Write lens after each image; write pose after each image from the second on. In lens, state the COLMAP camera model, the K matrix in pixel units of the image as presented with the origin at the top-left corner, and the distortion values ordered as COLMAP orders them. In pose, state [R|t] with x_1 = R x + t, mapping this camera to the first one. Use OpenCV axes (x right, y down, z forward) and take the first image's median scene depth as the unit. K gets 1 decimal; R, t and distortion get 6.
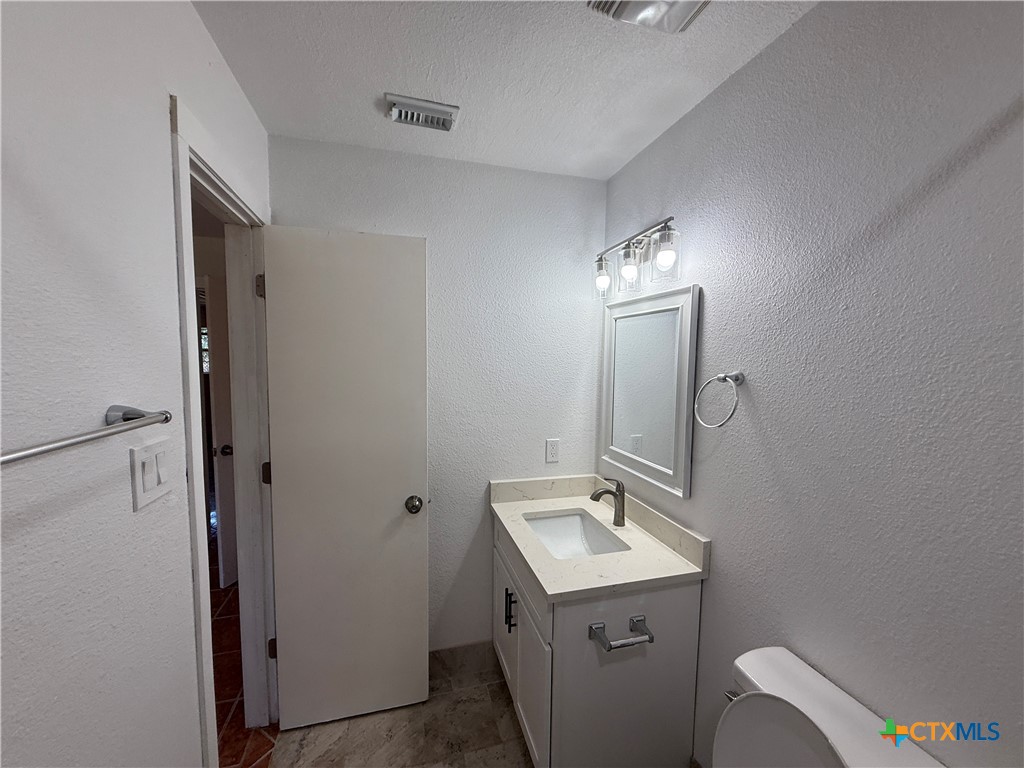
lens RADIAL K [[413.2, 0, 512.4], [0, 413.2, 388.8], [0, 0, 1]] dist [0.002333, 0.000436]
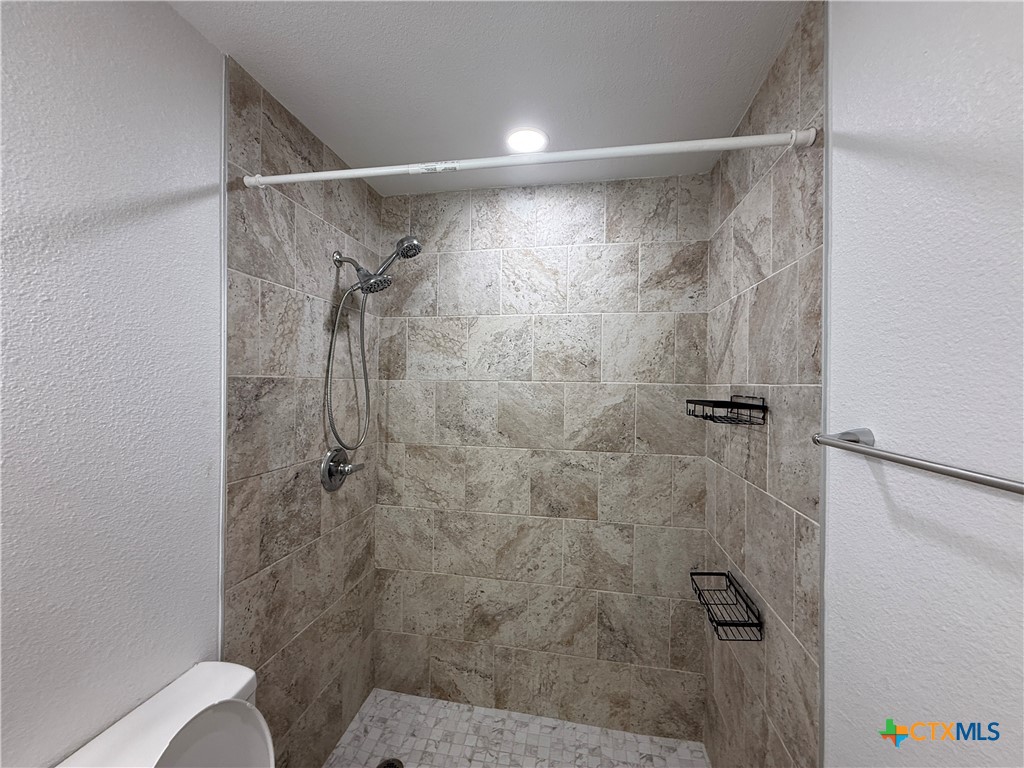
lens RADIAL K [[413.2, 0, 512.3], [0, 413.2, 384.8], [0, 0, 1]] dist [0.002333, 0.000436]
pose [[-0.895374, -0.024078, 0.444663, -0.396463], [0.010082, 0.997185, 0.074296, -0.085519], [-0.445200, 0.071006, -0.892611, 1.421141]]
